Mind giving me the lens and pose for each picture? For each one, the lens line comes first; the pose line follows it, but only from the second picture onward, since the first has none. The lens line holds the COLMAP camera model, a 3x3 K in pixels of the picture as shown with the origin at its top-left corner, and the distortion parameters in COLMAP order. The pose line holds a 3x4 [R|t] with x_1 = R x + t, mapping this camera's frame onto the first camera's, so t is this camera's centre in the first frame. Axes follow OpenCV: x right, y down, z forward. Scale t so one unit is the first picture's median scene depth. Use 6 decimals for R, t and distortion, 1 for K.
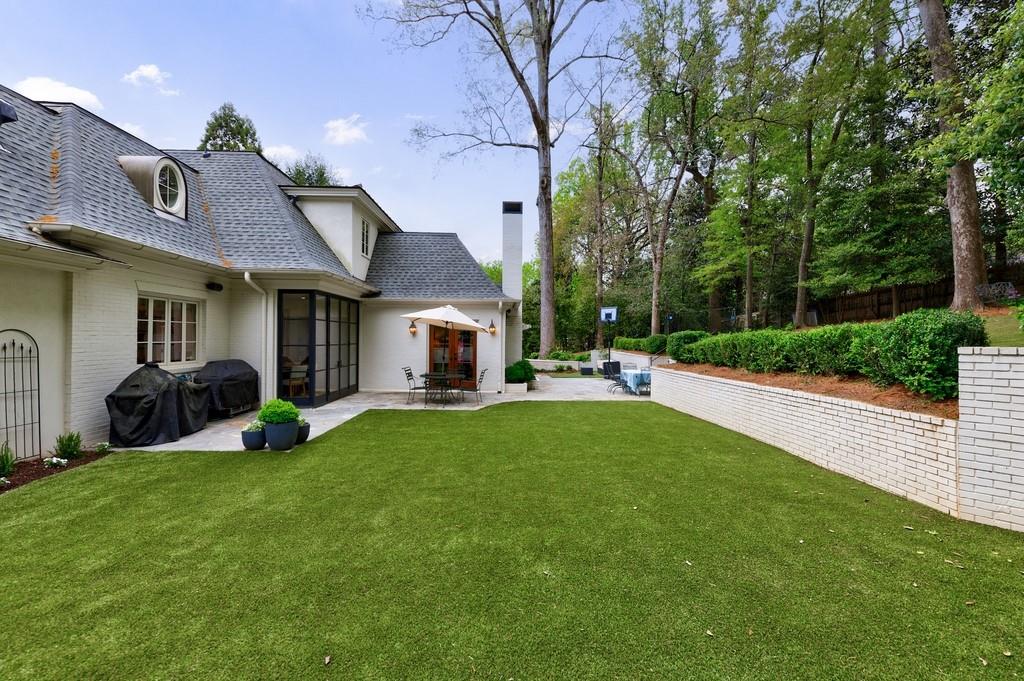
lens RADIAL K [[431.2, 0, 543.9], [0, 431.2, 338.3], [0, 0, 1]] dist [0.000529, 0.000125]
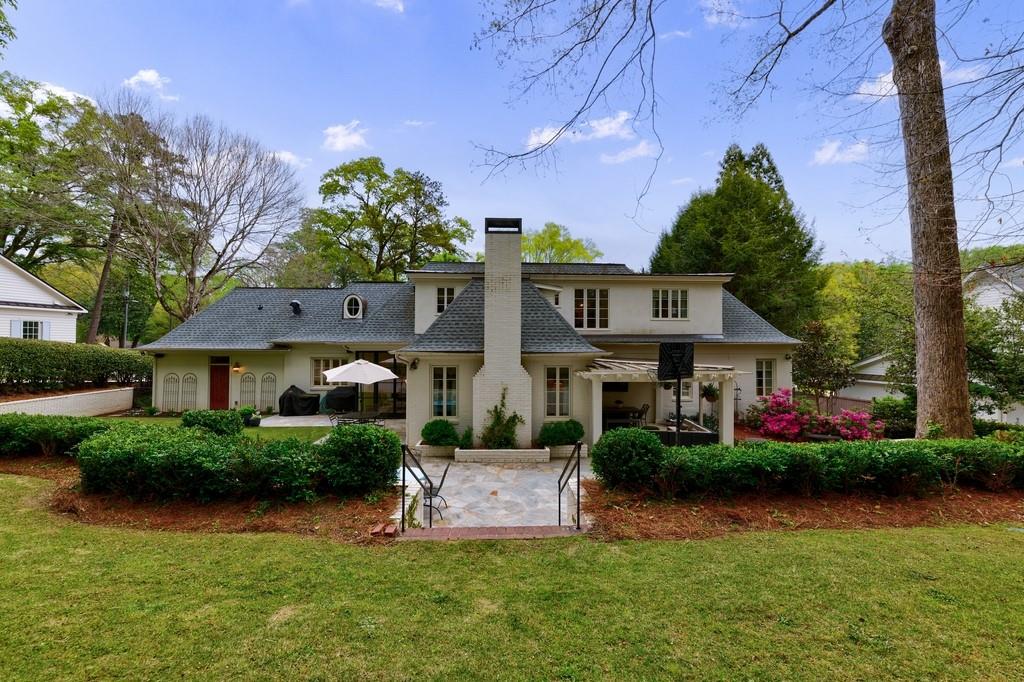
lens RADIAL K [[410.1, 0, 512.0], [0, 410.1, 341.0], [0, 0, 1]] dist [0.002144, 0.000142]
pose [[-0.046914, -0.009494, -0.998854, 1.215769], [-0.003401, 0.999951, -0.009345, -0.155079], [0.998893, 0.002958, -0.046944, 1.920908]]
